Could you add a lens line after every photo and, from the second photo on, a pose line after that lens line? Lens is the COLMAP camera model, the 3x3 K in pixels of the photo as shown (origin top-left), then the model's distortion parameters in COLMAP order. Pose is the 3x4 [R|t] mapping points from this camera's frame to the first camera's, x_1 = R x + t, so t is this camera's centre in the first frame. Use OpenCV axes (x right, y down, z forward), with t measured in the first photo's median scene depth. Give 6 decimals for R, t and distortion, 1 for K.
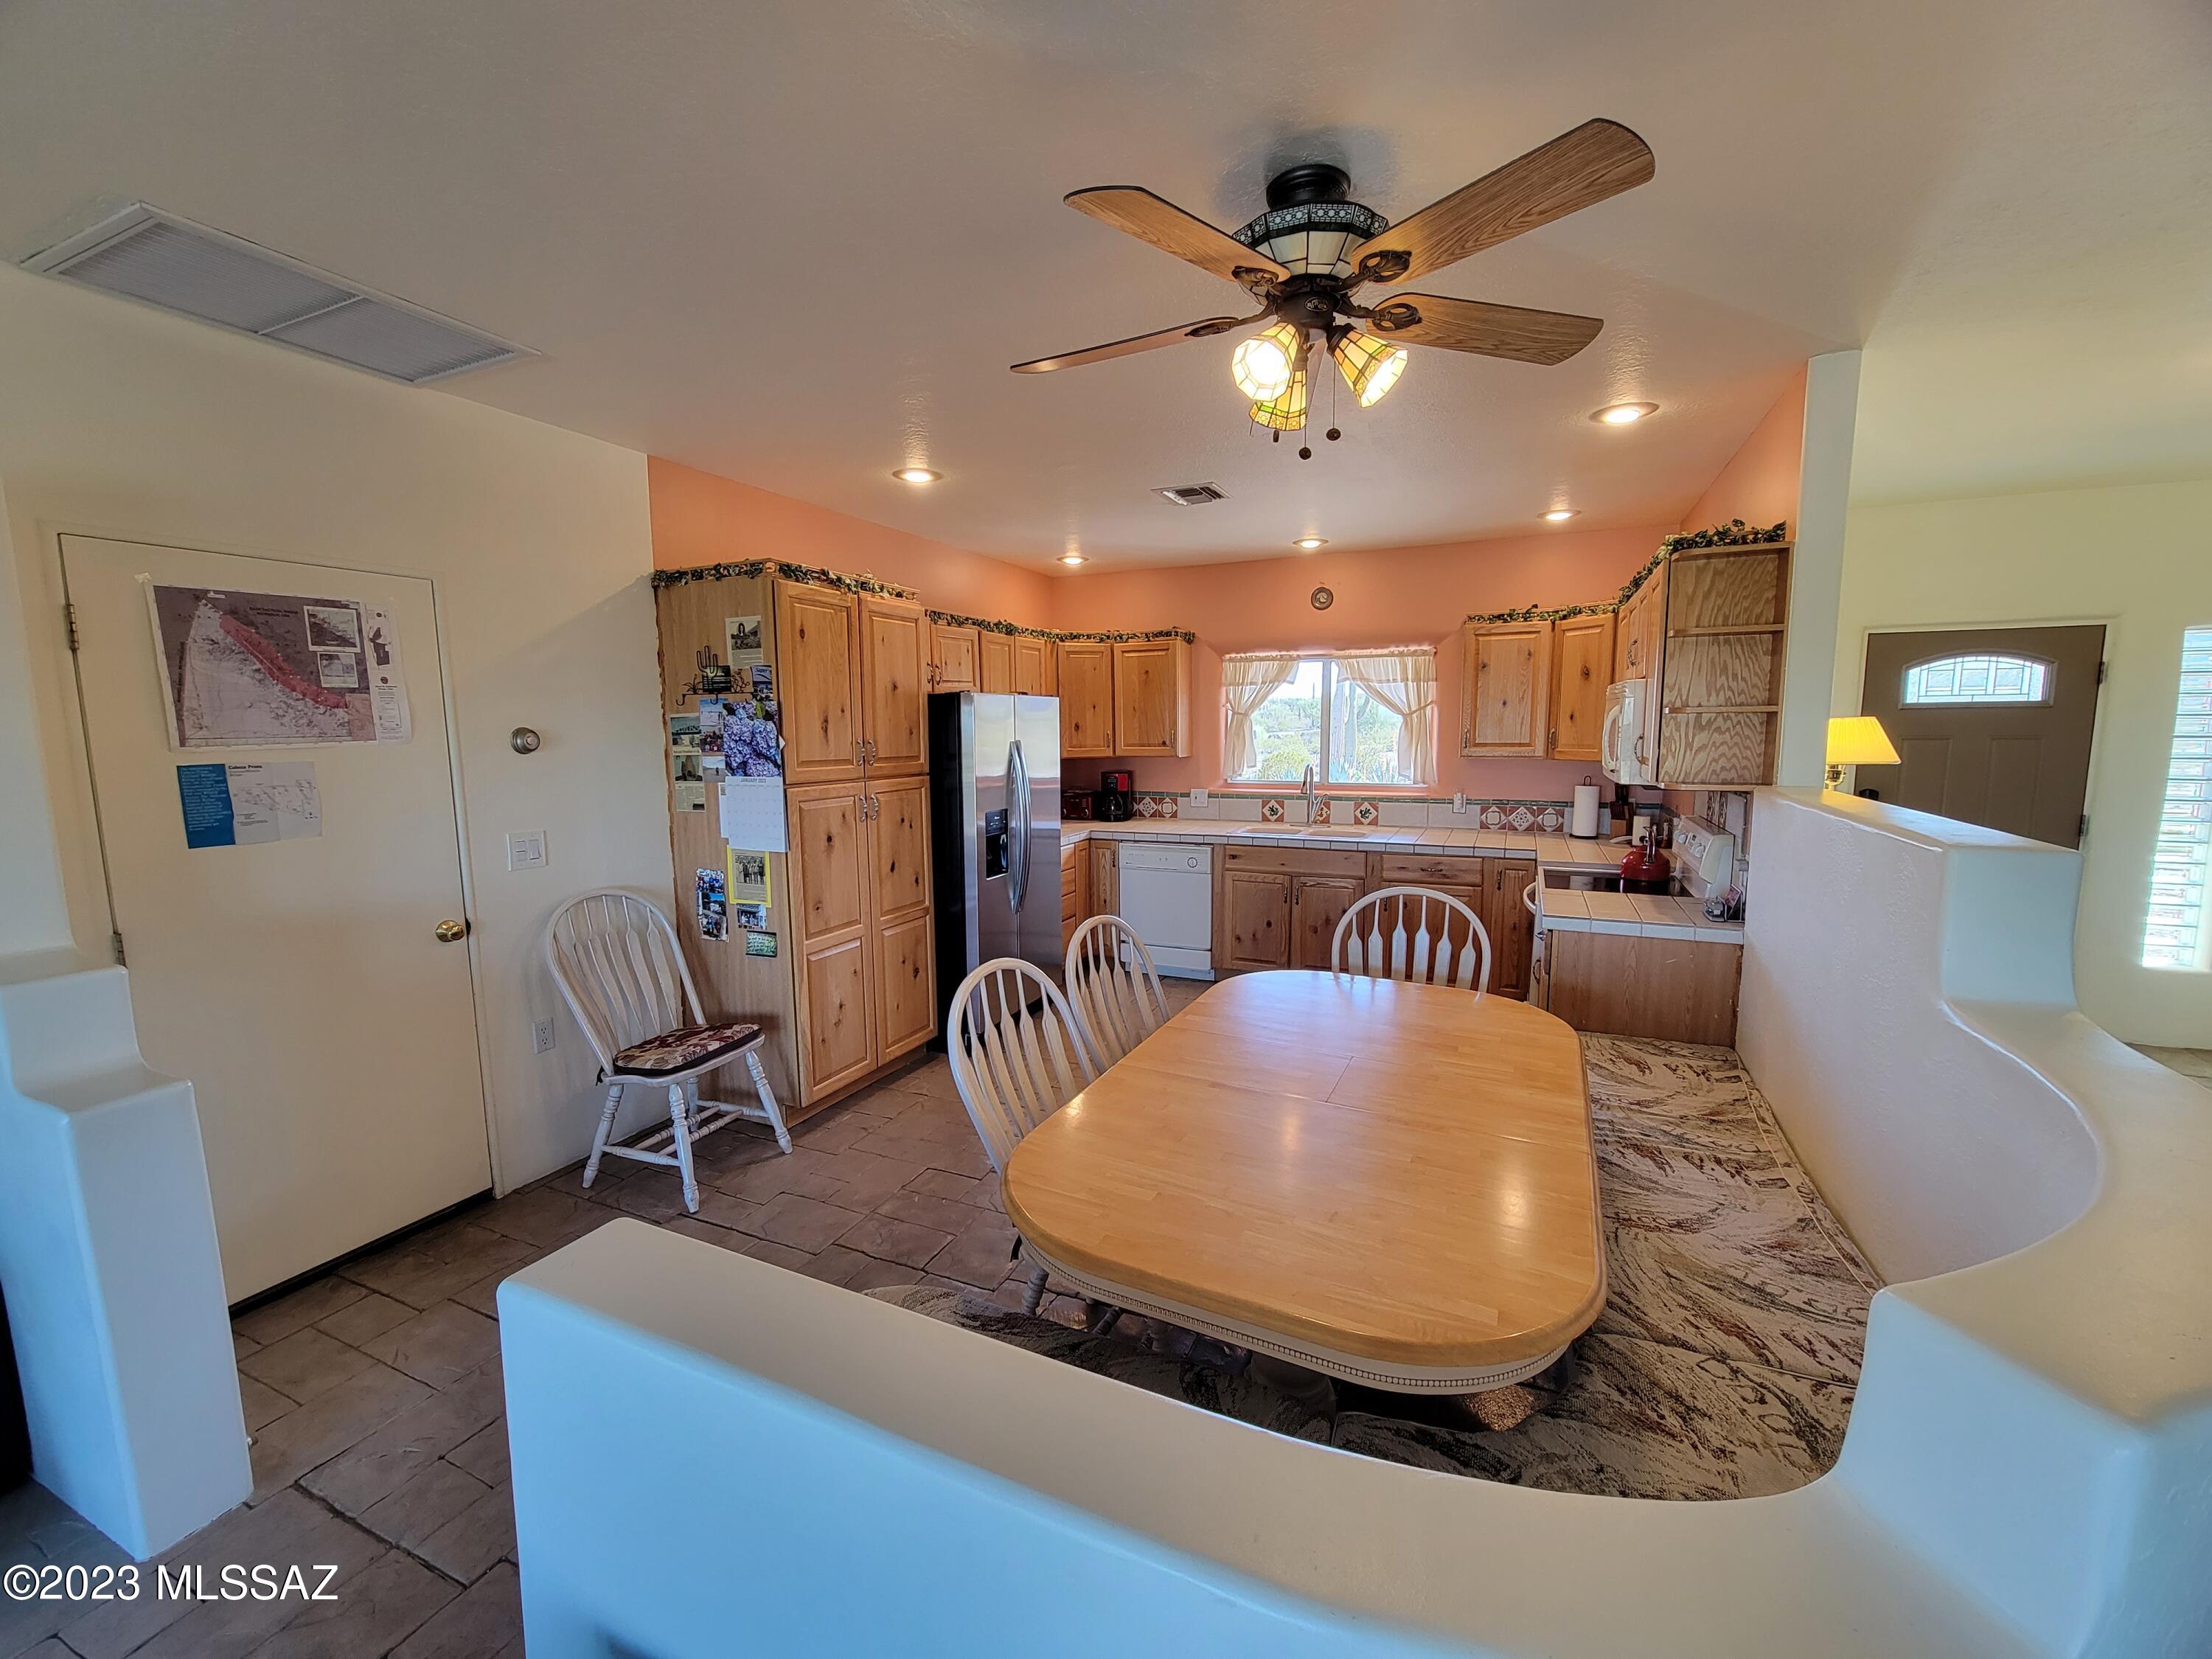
lens RADIAL K [[904.3, 0, 1104.9], [0, 904.3, 839.4], [0, 0, 1]] dist [-0.001179, -0.000905]
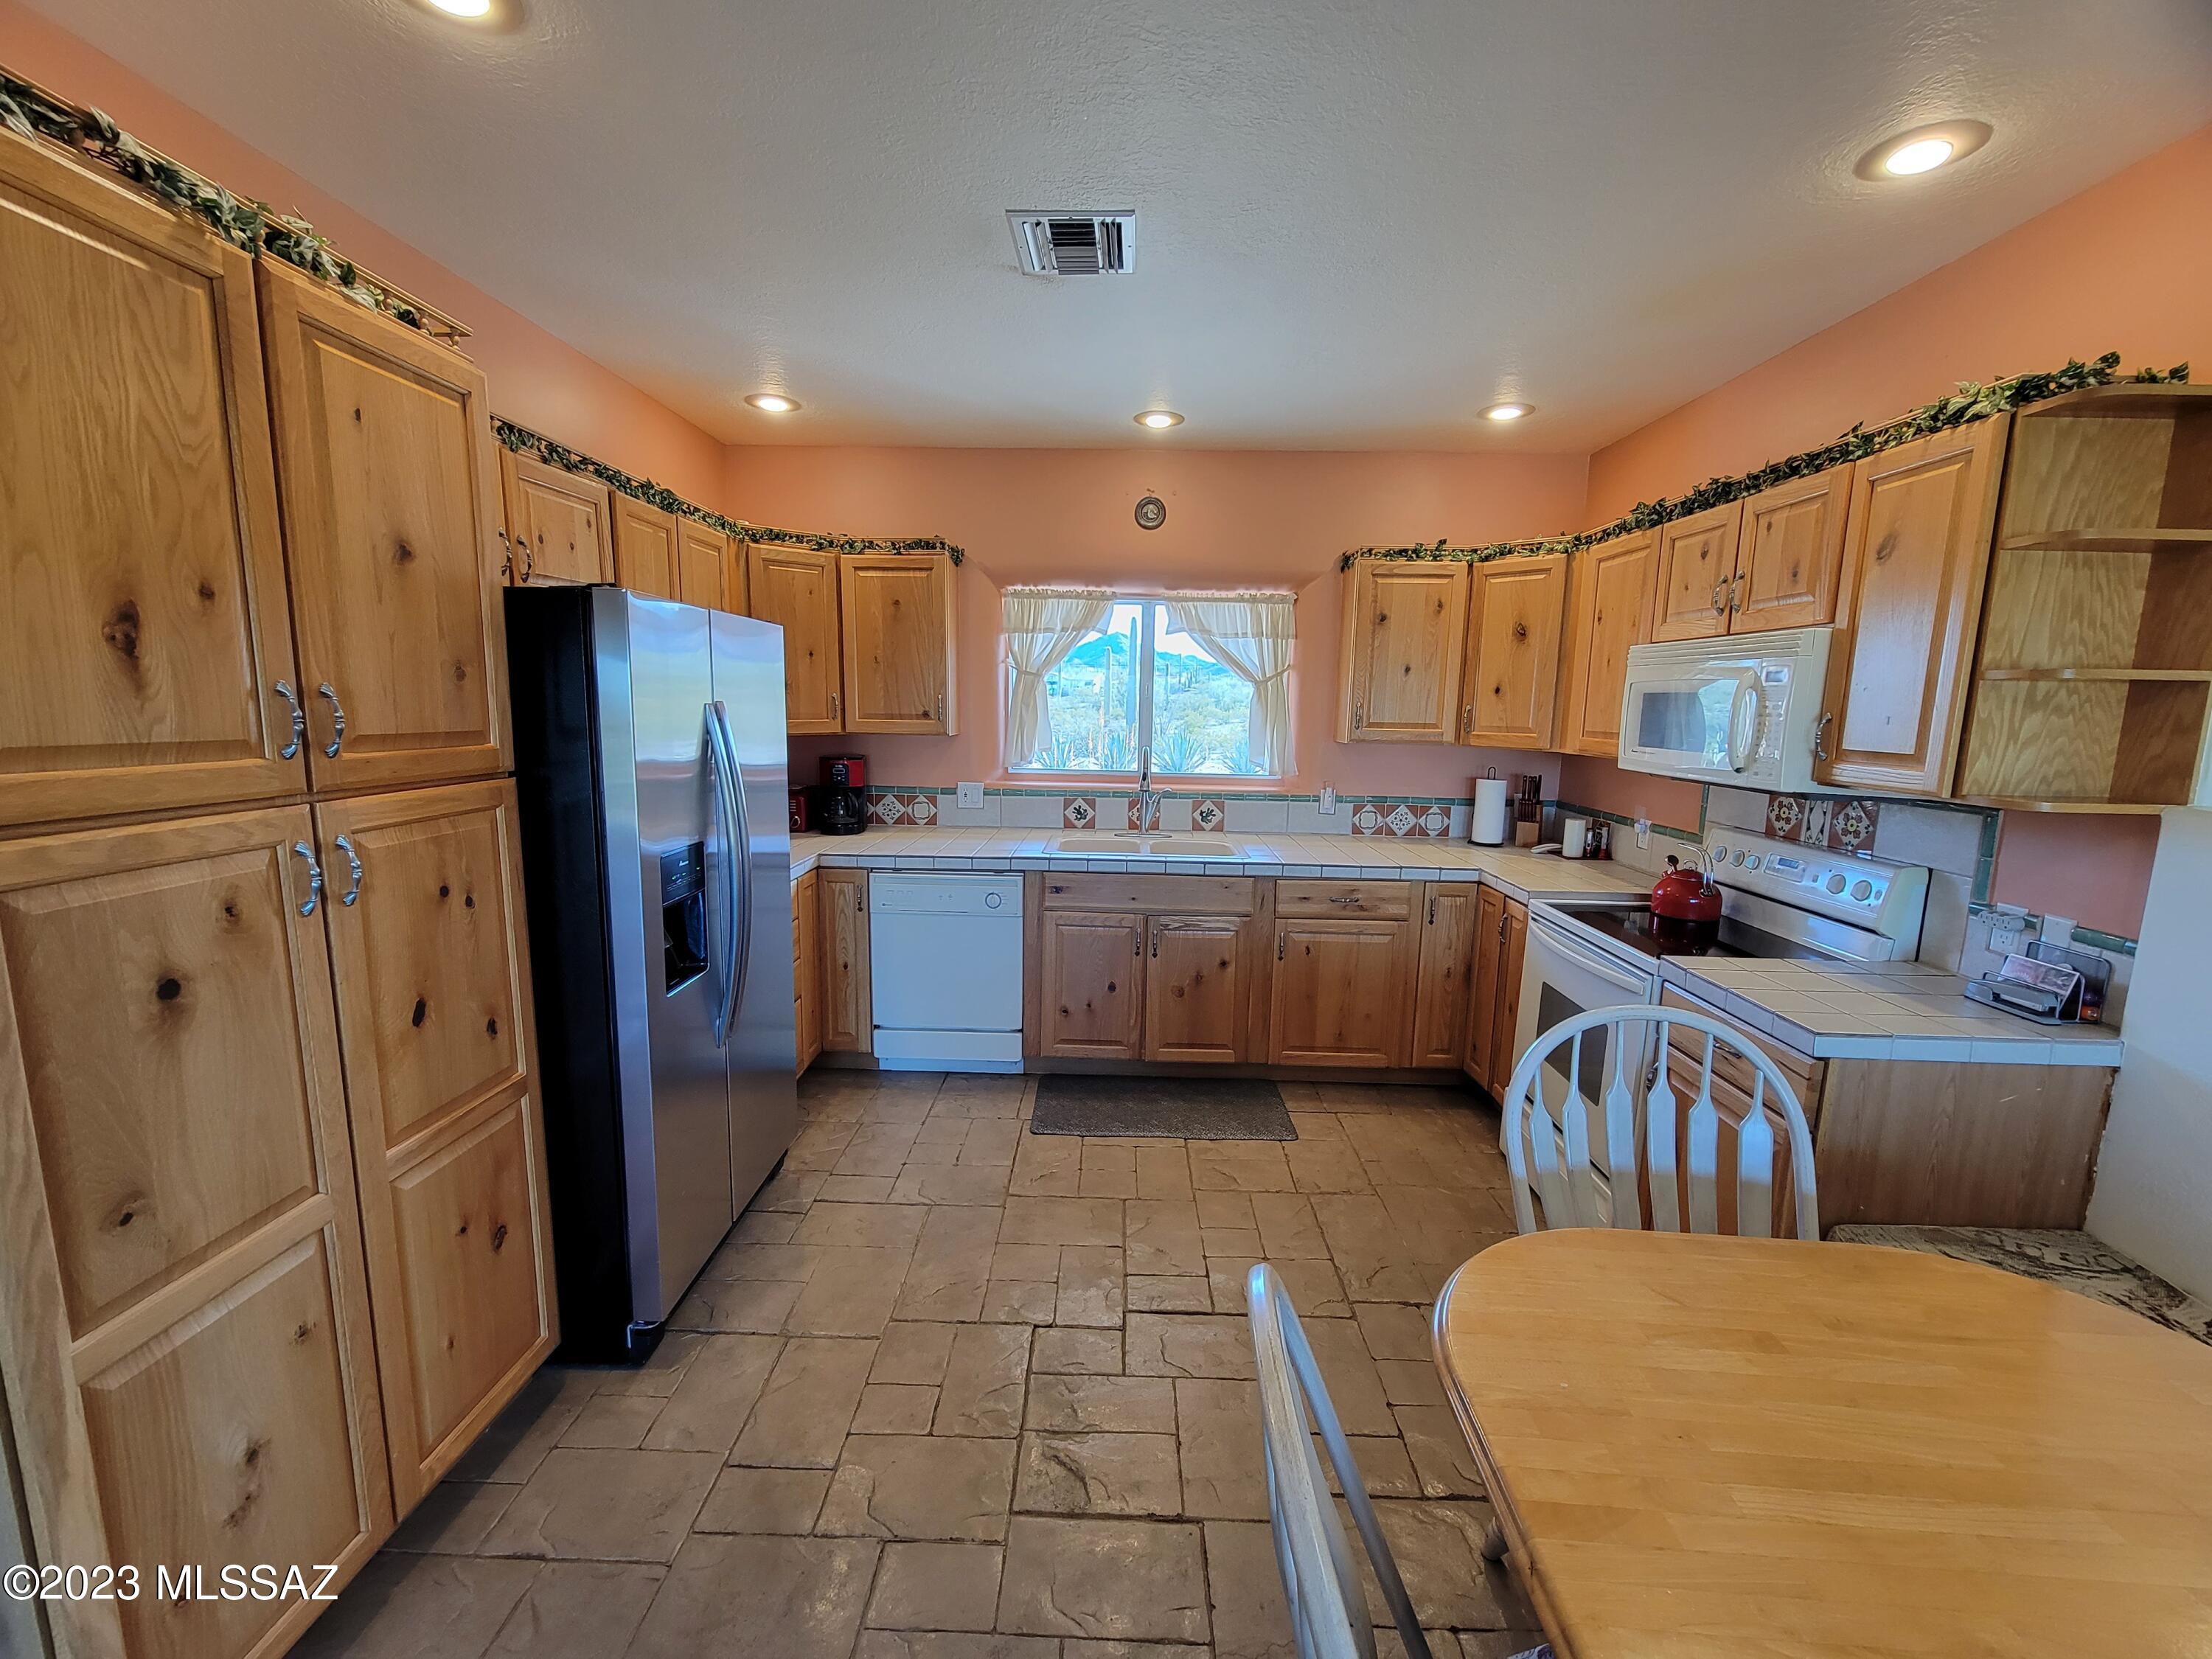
lens RADIAL K [[904.3, 0, 1103.2], [0, 904.3, 838.0], [0, 0, 1]] dist [-0.001179, -0.000905]
pose [[0.921428, -0.032229, 0.387210, -0.086512], [0.021934, 0.999279, 0.030977, -0.040756], [-0.387929, -0.020050, 0.921471, 0.412024]]
